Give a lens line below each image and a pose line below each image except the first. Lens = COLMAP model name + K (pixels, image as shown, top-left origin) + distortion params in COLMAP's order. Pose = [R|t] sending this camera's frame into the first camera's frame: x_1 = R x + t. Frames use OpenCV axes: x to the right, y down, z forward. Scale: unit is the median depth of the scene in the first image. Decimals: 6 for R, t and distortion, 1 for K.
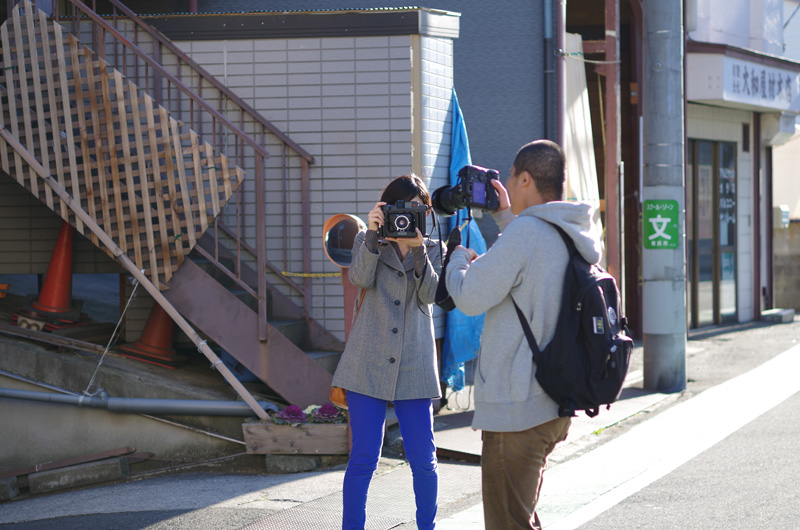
lens RADIAL K [[2423.7, 0, 400.1], [0, 2423.7, 263.2], [0, 0, 1]] dist [0.450481, 0.000000]
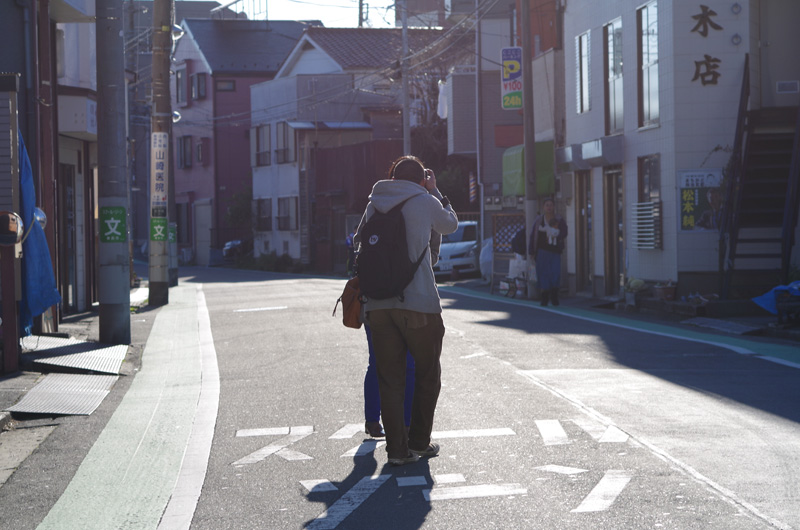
lens RADIAL K [[2423.7, 0, 399.9], [0, 2423.7, 265.3], [0, 0, 1]] dist [0.450481, 0.000000]
pose [[0.942323, -0.017031, 0.334270, -0.202806], [0.020190, 0.999778, -0.005978, 0.018758], [-0.334094, 0.012382, 0.942458, -0.357807]]
